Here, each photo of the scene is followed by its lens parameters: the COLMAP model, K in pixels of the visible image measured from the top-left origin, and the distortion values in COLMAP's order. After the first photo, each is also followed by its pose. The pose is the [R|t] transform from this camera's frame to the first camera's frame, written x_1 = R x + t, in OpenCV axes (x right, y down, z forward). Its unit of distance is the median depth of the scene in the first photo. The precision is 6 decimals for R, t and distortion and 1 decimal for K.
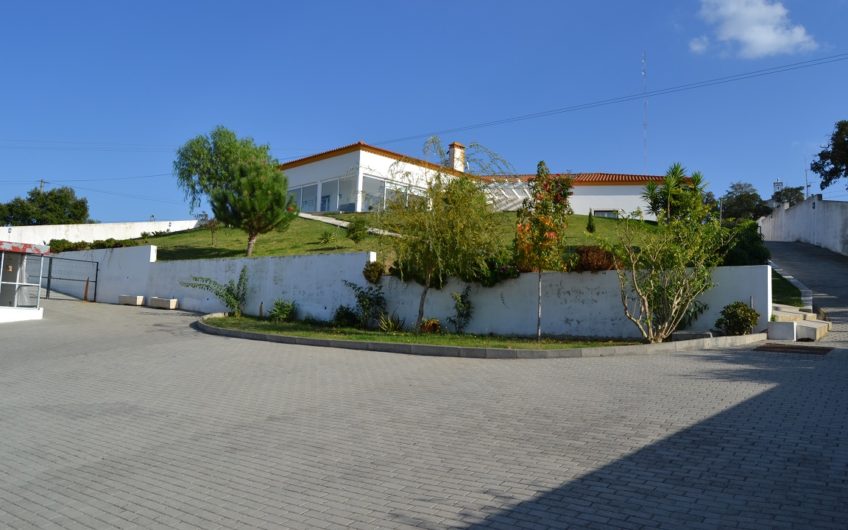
lens RADIAL K [[649.7, 0, 424.0], [0, 649.7, 265.0], [0, 0, 1]] dist [-0.066684, 0.001901]
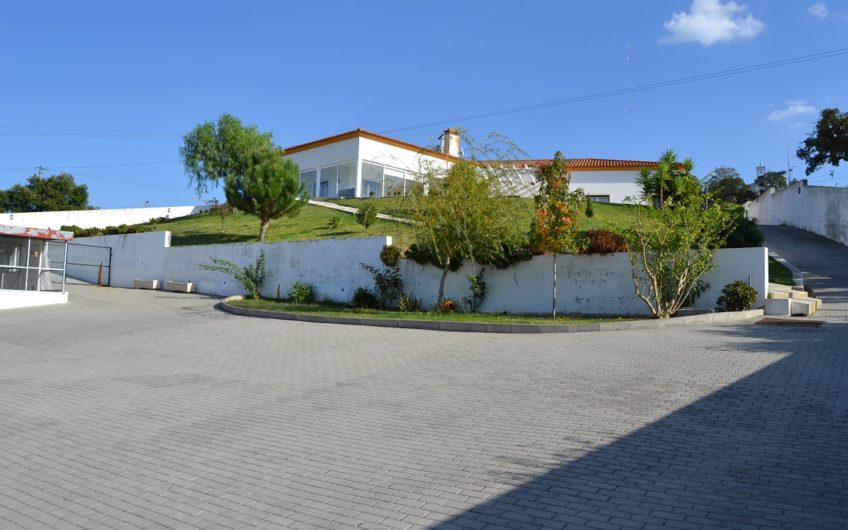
lens RADIAL K [[649.7, 0, 424.0], [0, 649.7, 265.0], [0, 0, 1]] dist [-0.066684, 0.001901]
pose [[0.999695, -0.004866, 0.024232, -0.042742], [0.004284, 0.999703, 0.023999, 0.001192], [-0.024342, -0.023888, 0.999418, -0.047393]]
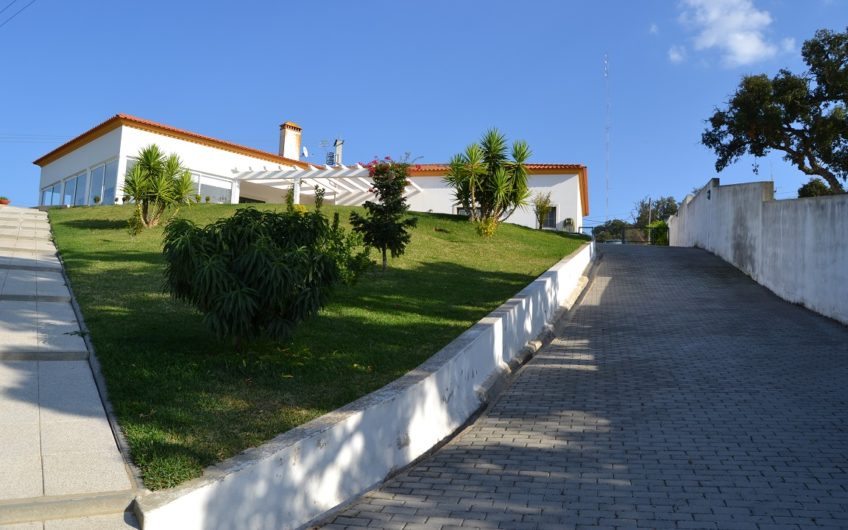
lens RADIAL K [[649.7, 0, 424.0], [0, 649.7, 265.0], [0, 0, 1]] dist [-0.066684, 0.001901]
pose [[0.999723, 0.002506, 0.023382, 0.451282], [-0.002189, 0.999906, -0.013559, -0.010276], [-0.023413, 0.013504, 0.999635, 0.478394]]
